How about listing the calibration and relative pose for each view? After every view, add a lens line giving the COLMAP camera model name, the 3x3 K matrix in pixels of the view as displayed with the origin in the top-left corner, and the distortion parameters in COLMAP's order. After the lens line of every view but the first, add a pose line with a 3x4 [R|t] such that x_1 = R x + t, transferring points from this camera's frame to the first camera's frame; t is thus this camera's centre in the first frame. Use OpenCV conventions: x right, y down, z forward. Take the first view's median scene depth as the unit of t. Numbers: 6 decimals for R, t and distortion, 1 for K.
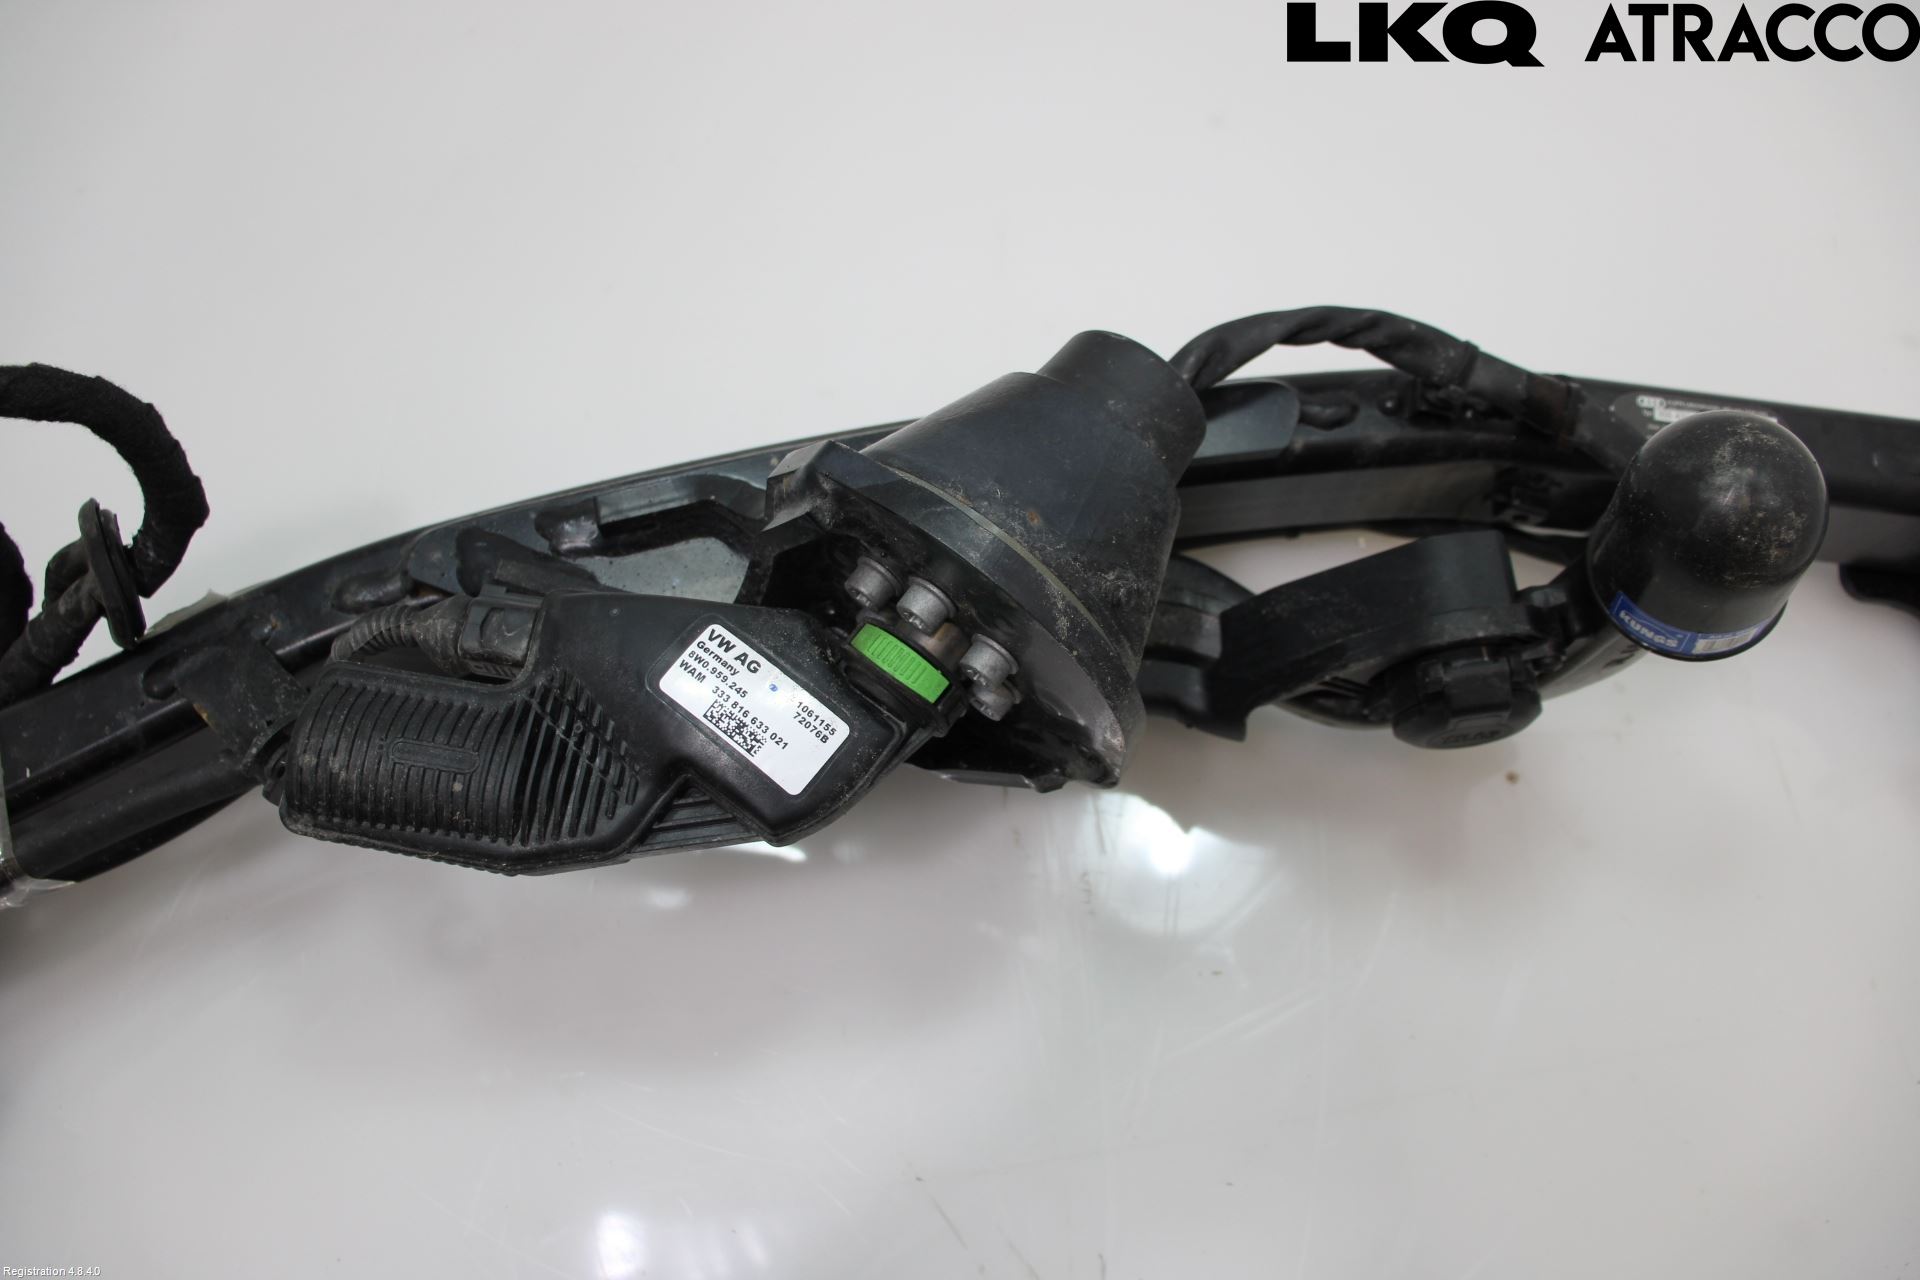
lens RADIAL K [[1542.8, 0, 959.2], [0, 1542.8, 642.9], [0, 0, 1]] dist [-0.081161, 0.002351]
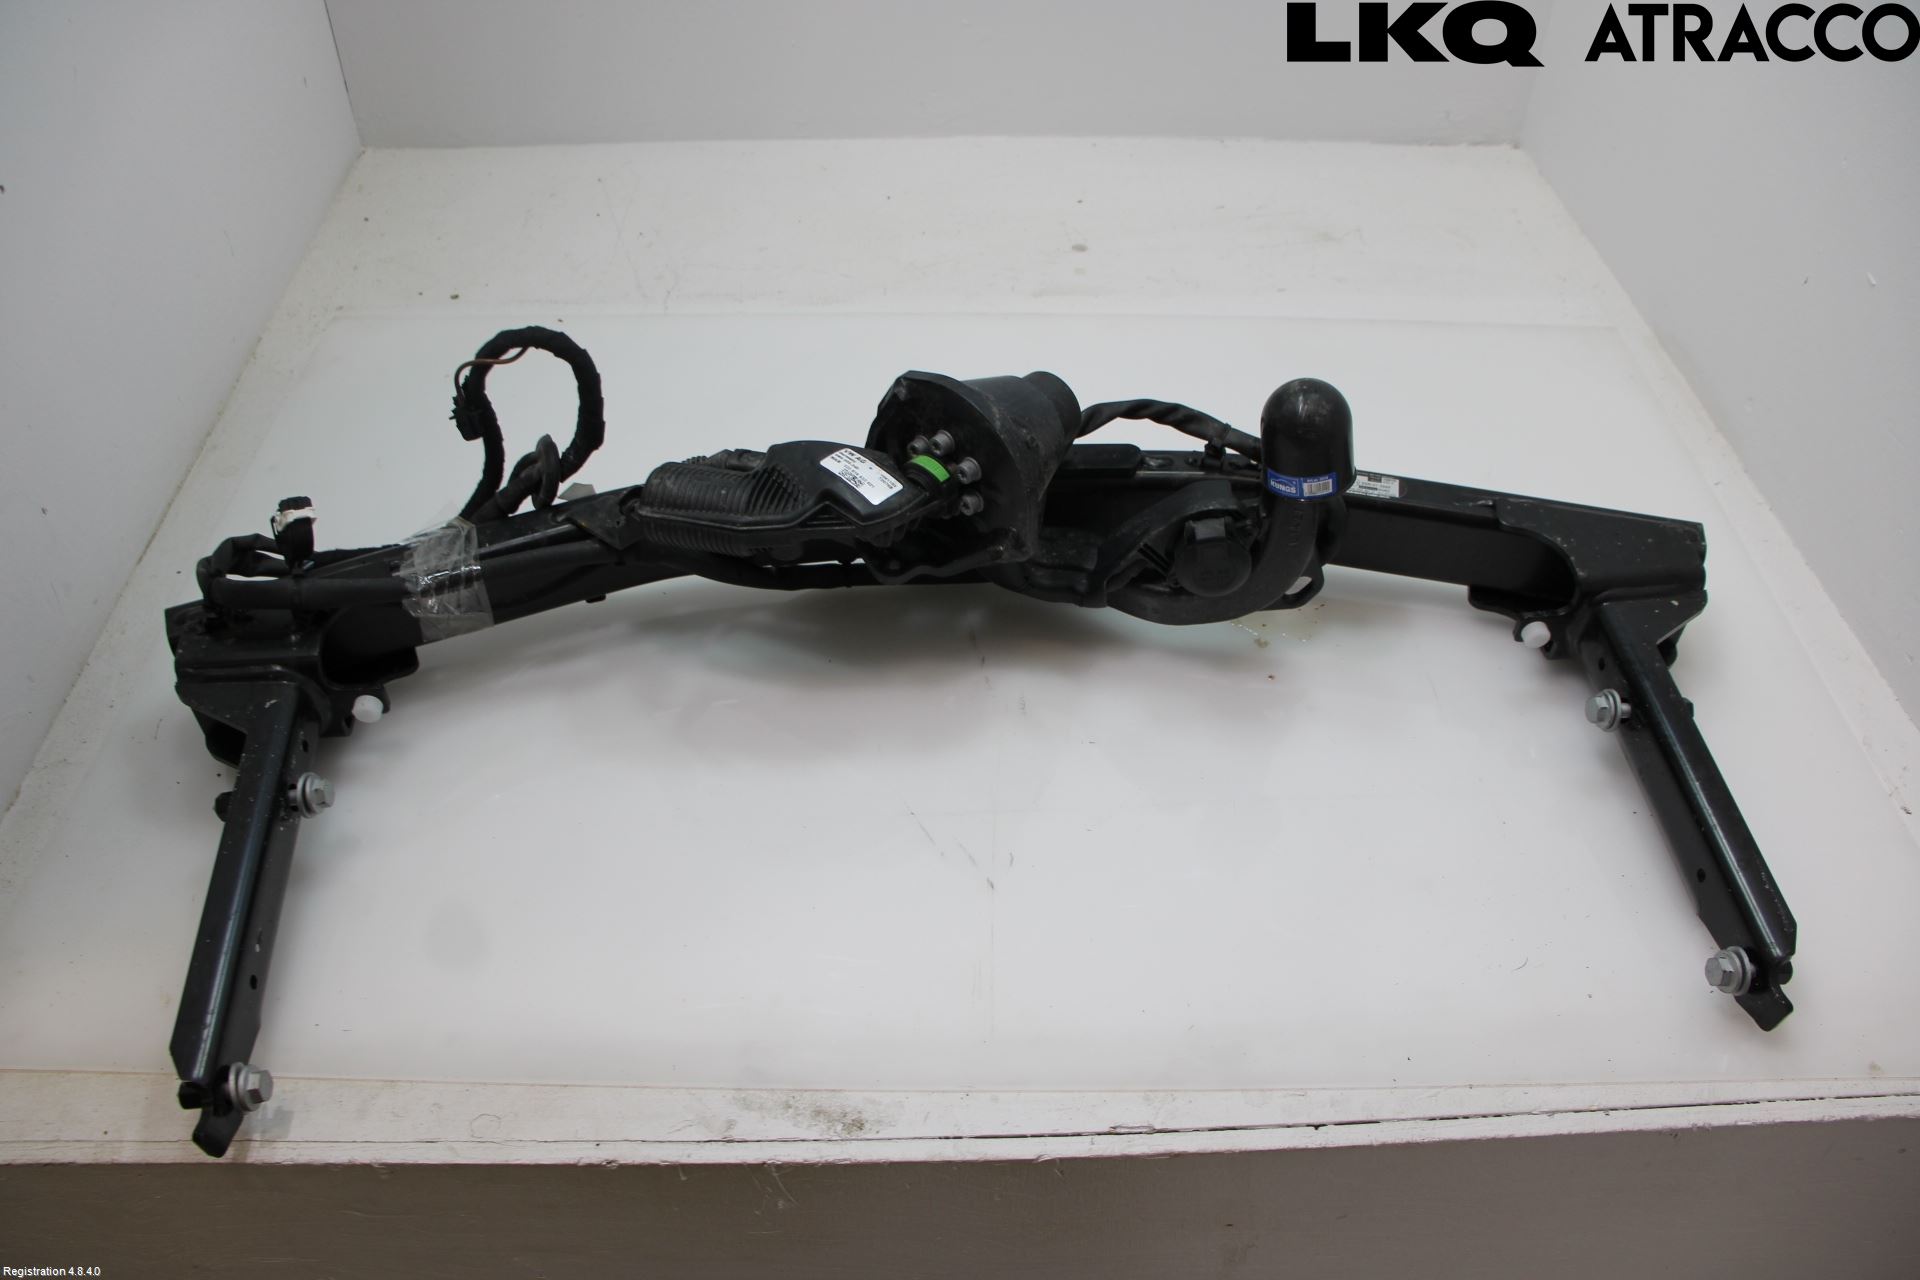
lens RADIAL K [[1542.8, 0, 959.5], [0, 1542.8, 637.7], [0, 0, 1]] dist [-0.081161, 0.002351]
pose [[0.994796, 0.072437, -0.071650, 0.182225], [-0.096513, 0.895319, -0.434843, 1.194776], [0.032651, 0.439495, 0.897651, -0.874927]]
